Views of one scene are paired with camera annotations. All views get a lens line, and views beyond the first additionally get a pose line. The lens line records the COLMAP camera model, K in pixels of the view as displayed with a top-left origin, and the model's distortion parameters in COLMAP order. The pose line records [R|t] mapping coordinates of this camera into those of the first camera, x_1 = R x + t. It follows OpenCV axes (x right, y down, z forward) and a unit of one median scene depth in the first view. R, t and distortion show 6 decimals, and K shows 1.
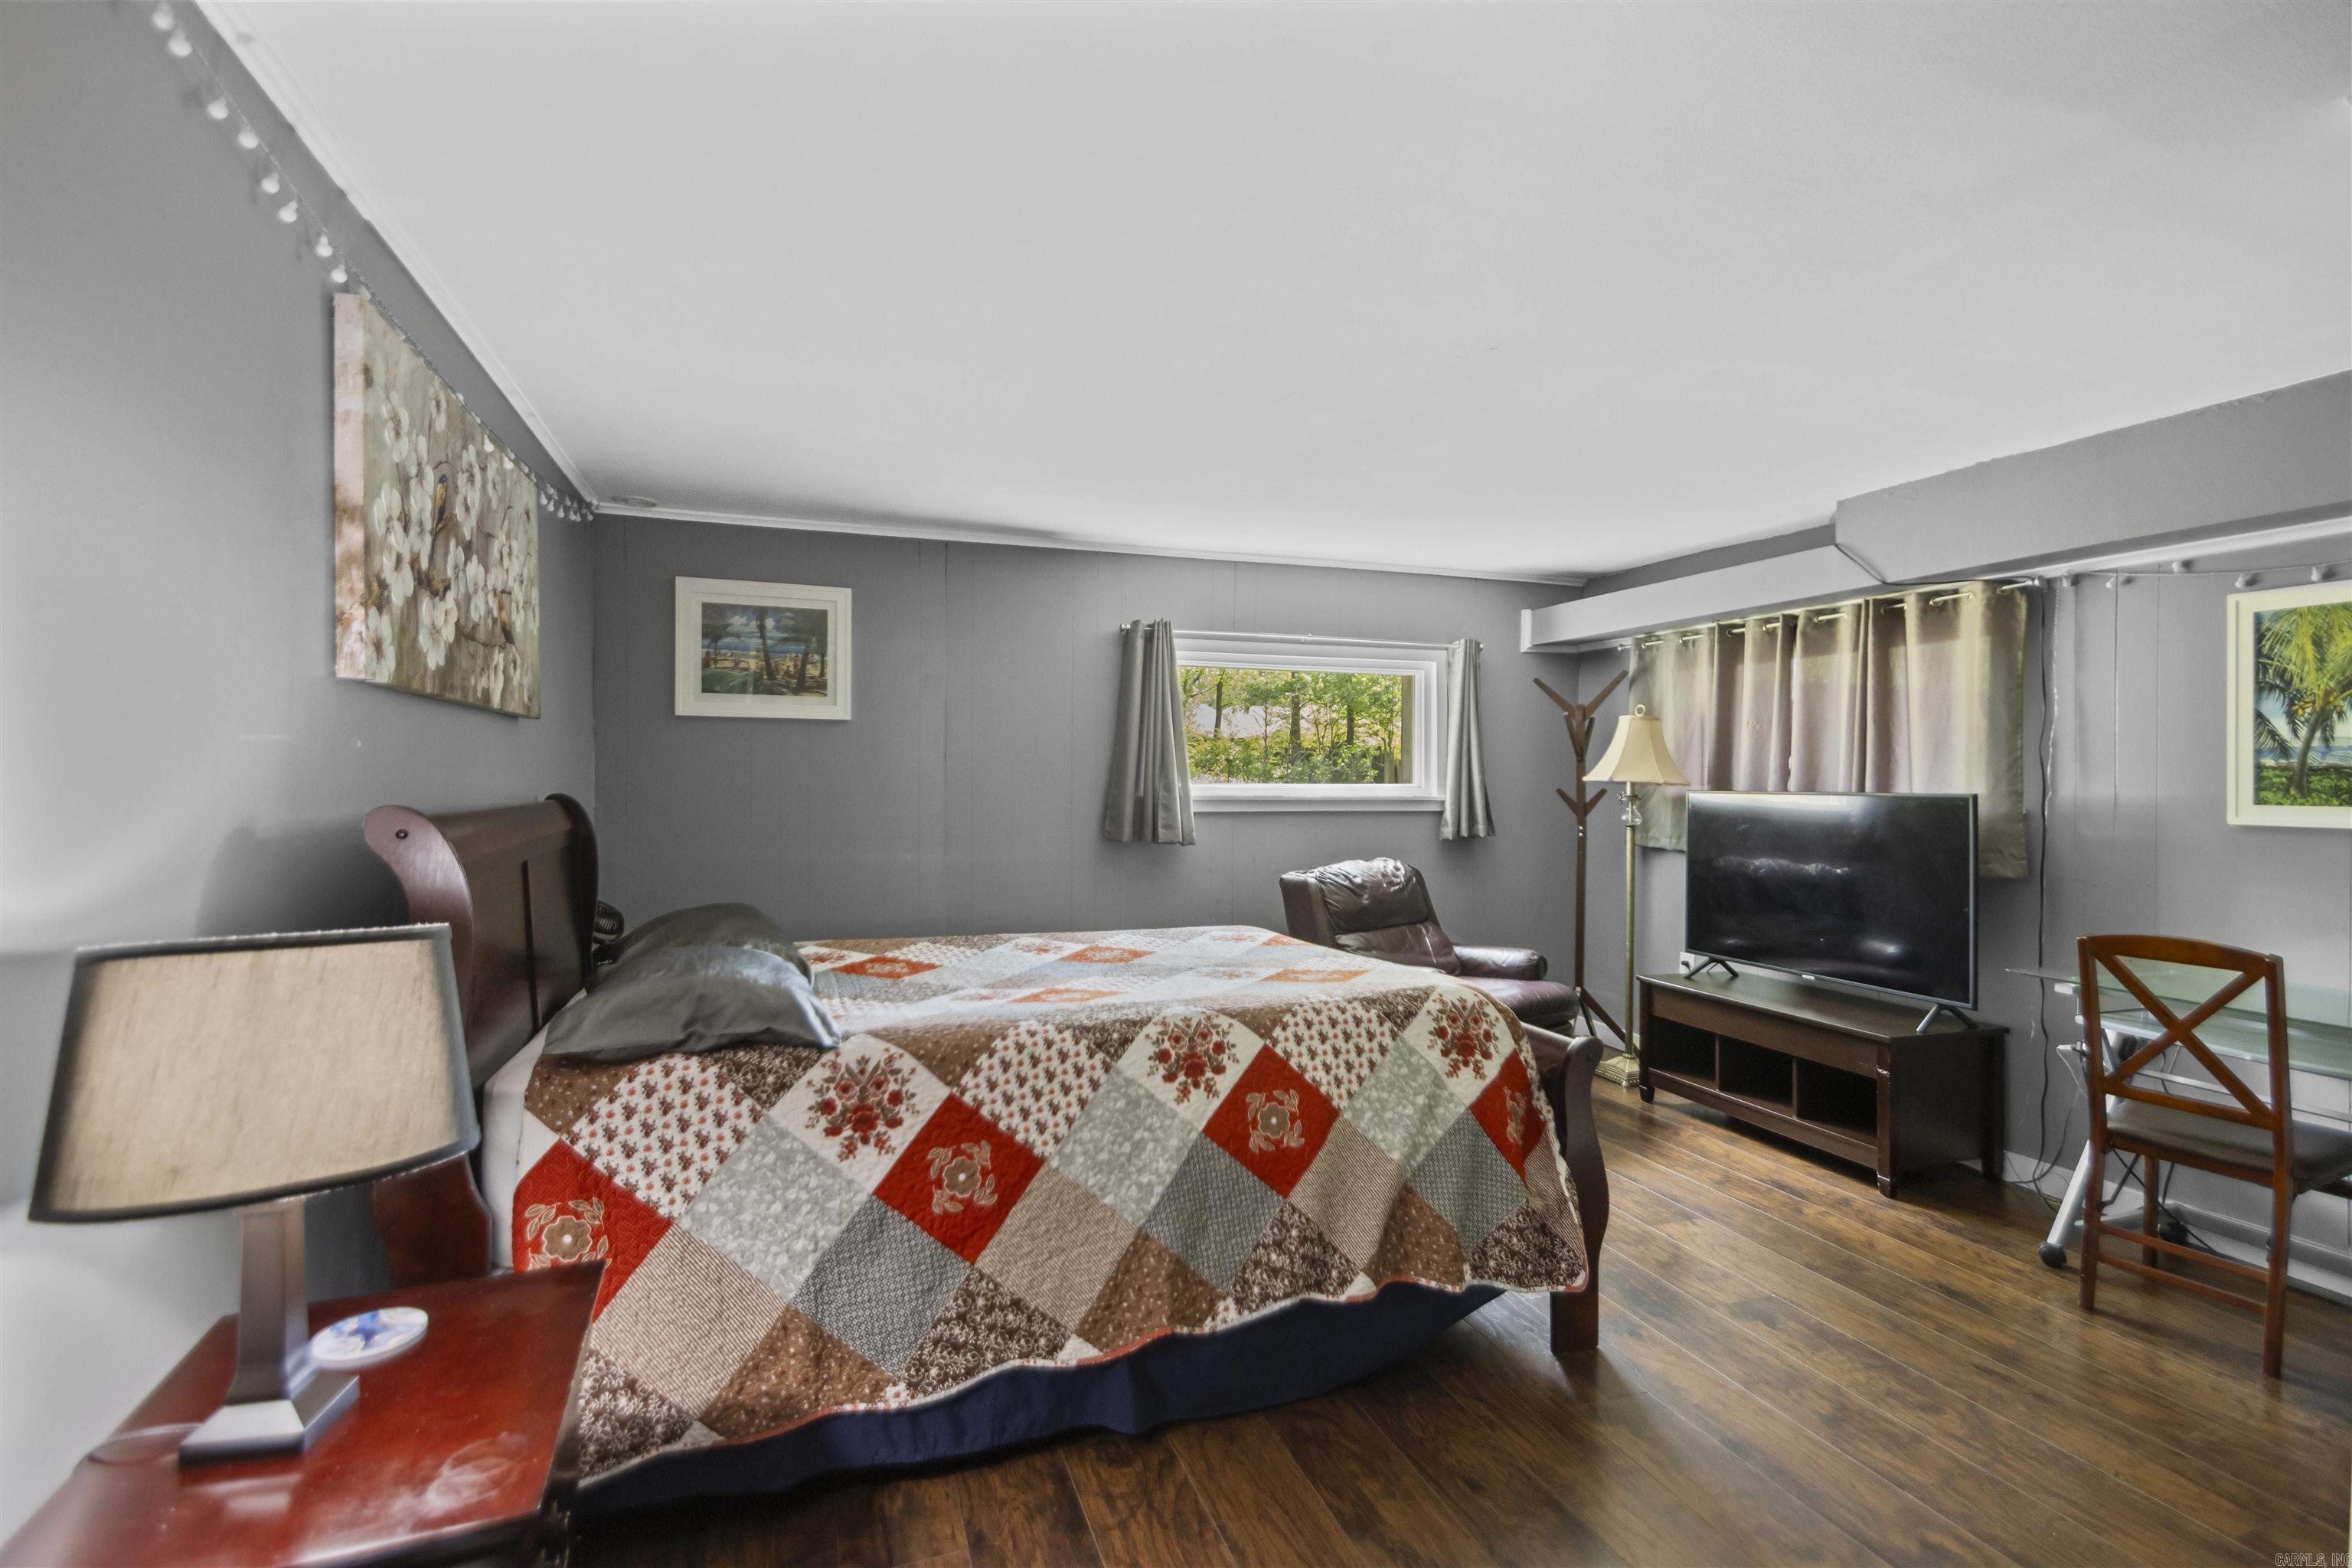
lens RADIAL K [[1096.2, 0, 1206.3], [0, 1096.2, 779.5], [0, 0, 1]] dist [0.046304, -0.018904]
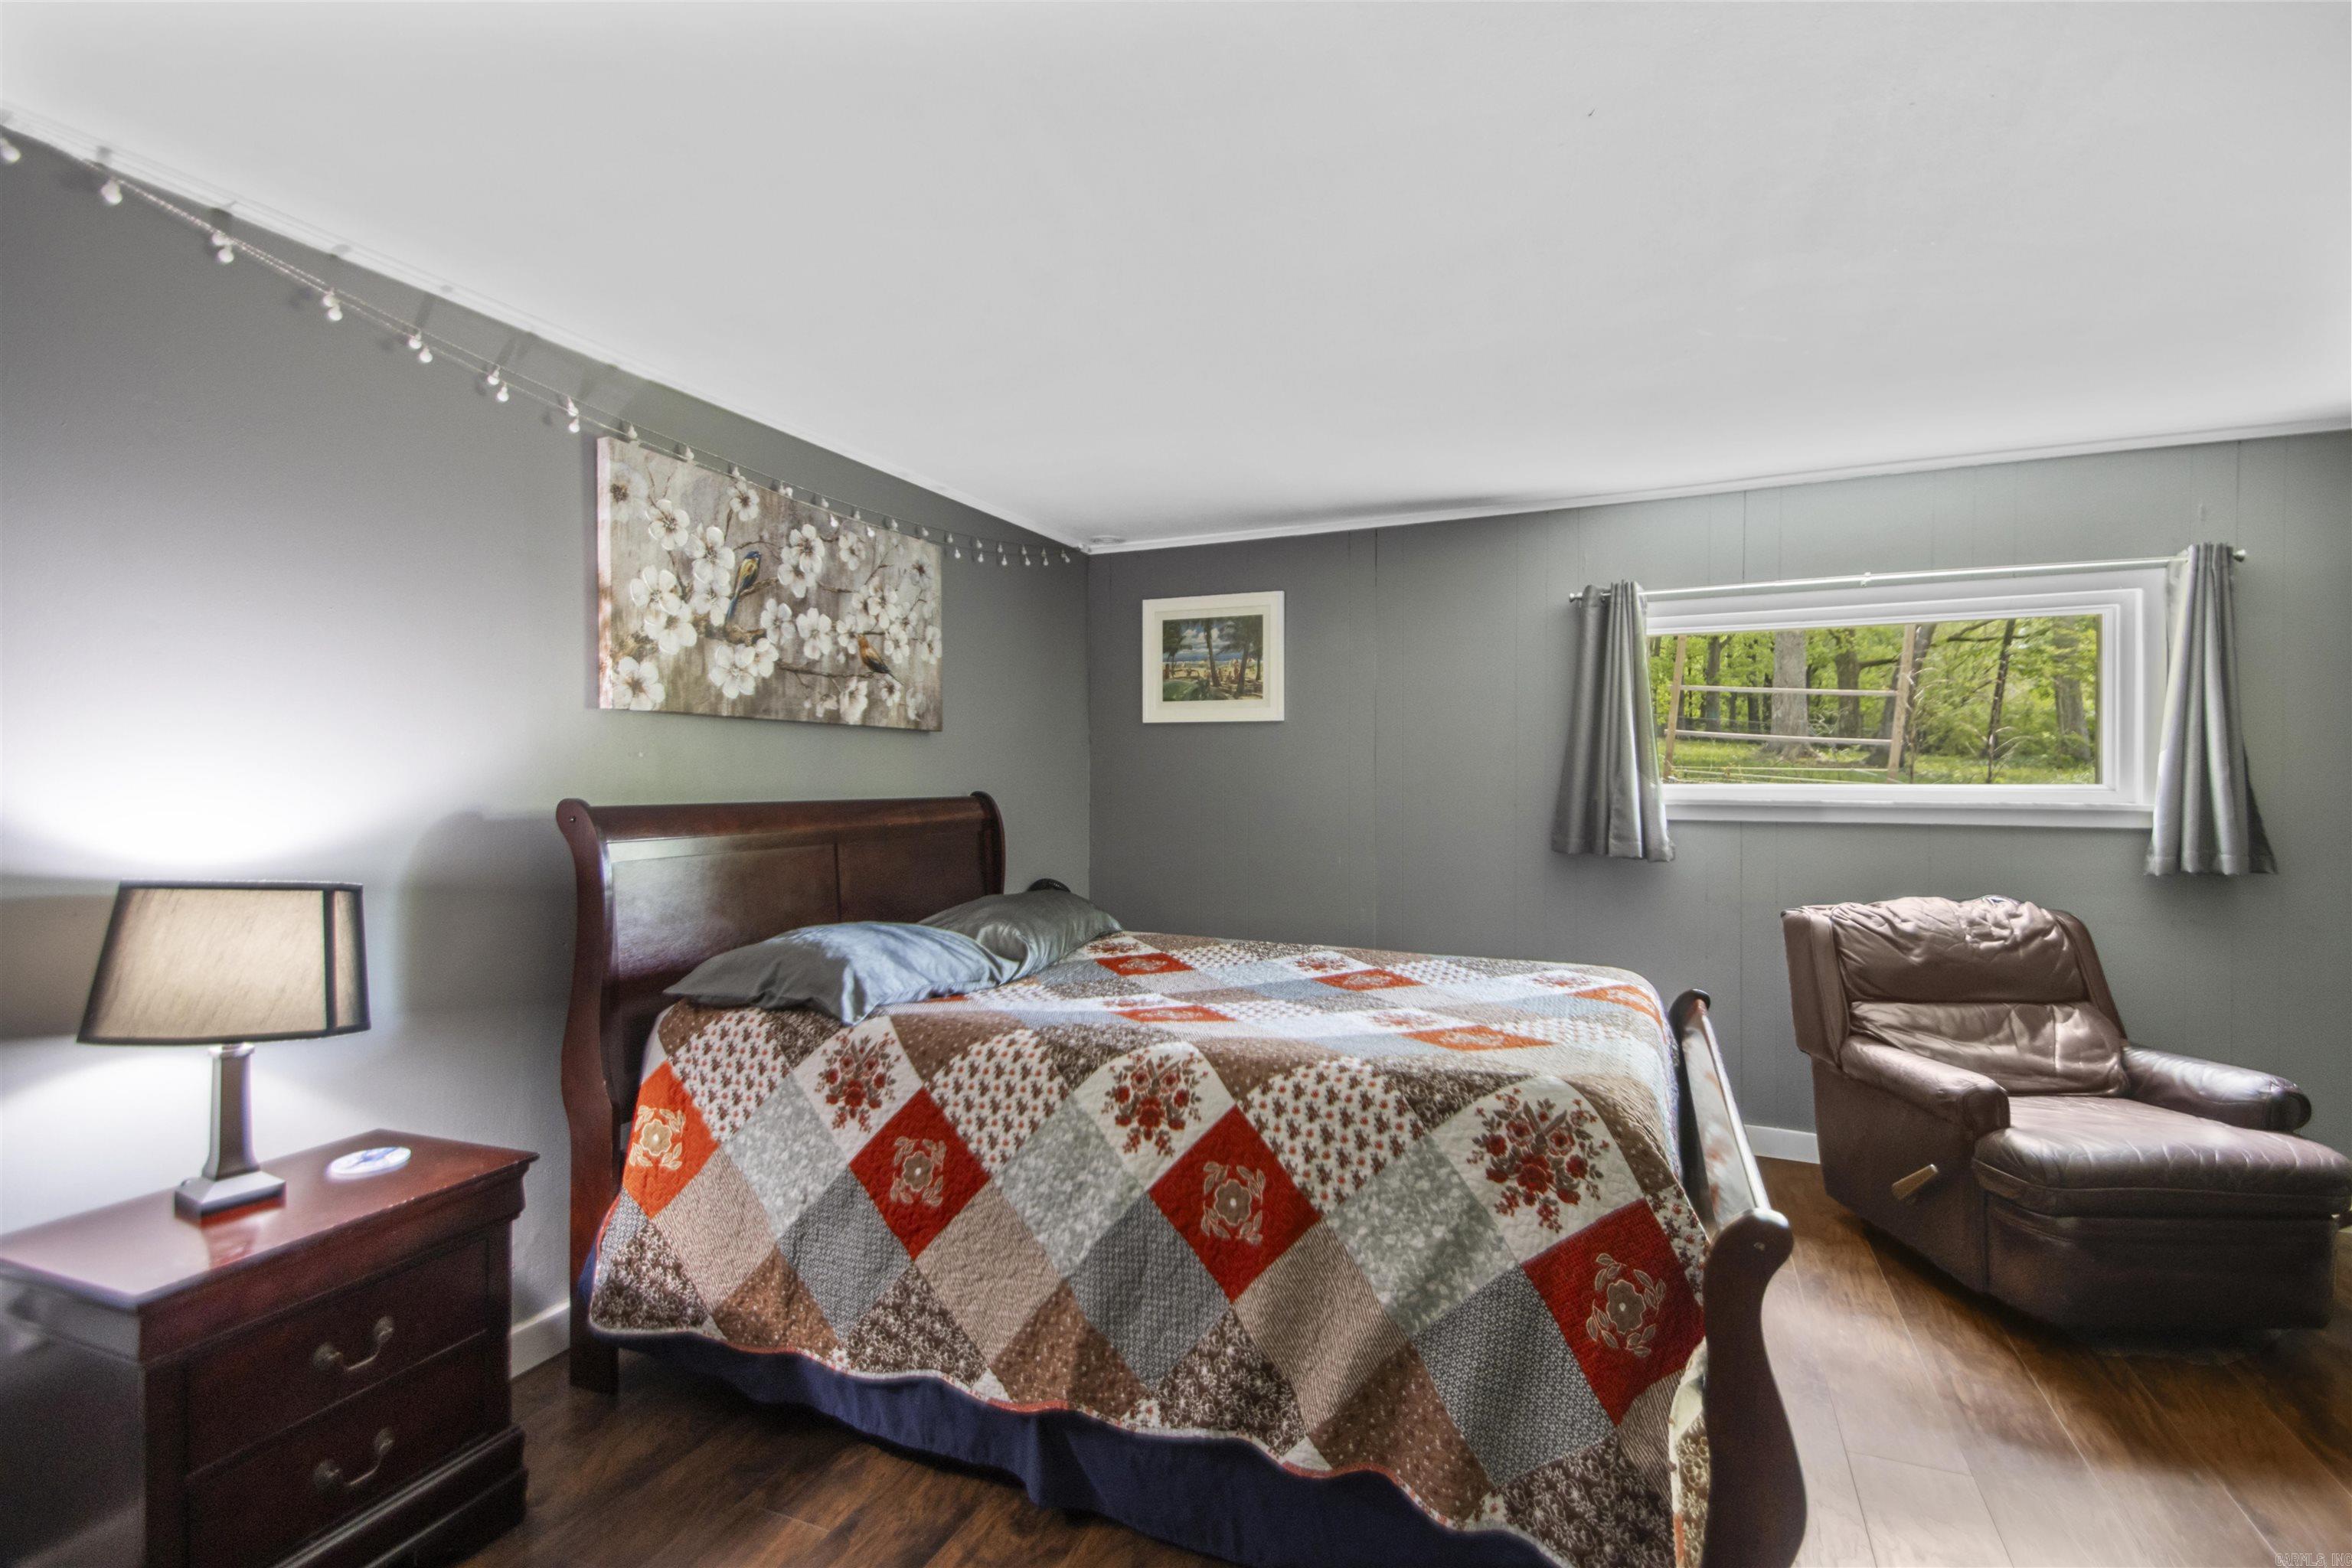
lens RADIAL K [[1096.2, 0, 1175.4], [0, 1096.2, 776.7], [0, 0, 1]] dist [0.046304, -0.018904]
pose [[0.722949, -0.003438, -0.690893, 0.560980], [0.001681, 0.999993, -0.003217, 0.001313], [0.690900, 0.001165, 0.722950, 0.370405]]
